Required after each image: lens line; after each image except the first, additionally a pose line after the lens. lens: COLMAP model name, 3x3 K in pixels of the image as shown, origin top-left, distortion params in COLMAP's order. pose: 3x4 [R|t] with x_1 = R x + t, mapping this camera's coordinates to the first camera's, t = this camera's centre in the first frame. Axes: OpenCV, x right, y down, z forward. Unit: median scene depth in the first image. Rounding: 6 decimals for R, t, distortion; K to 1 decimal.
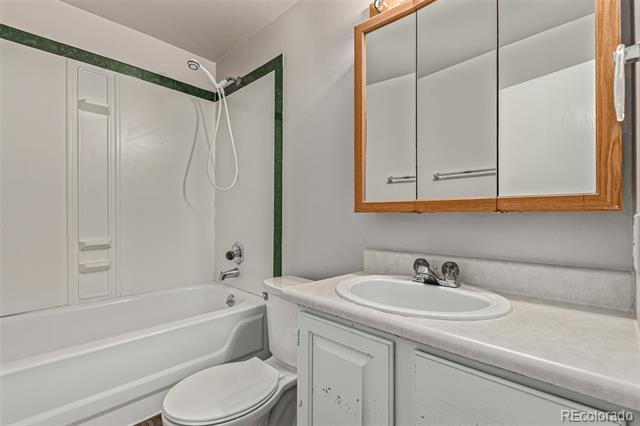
lens RADIAL K [[292.7, 0, 320.4], [0, 292.7, 214.3], [0, 0, 1]] dist [0.004690, 0.000142]
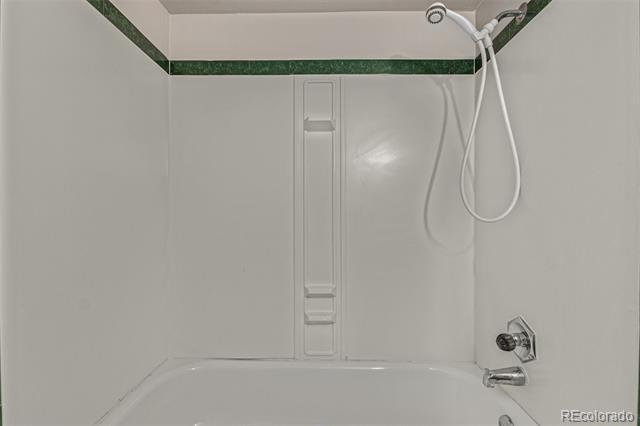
lens RADIAL K [[292.7, 0, 319.1], [0, 292.7, 214.8], [0, 0, 1]] dist [0.004690, 0.000142]
pose [[0.675461, -0.003242, -0.737388, -0.141280], [0.001688, 0.999995, -0.002850, -0.093921], [0.737393, 0.000681, 0.675463, 0.384711]]
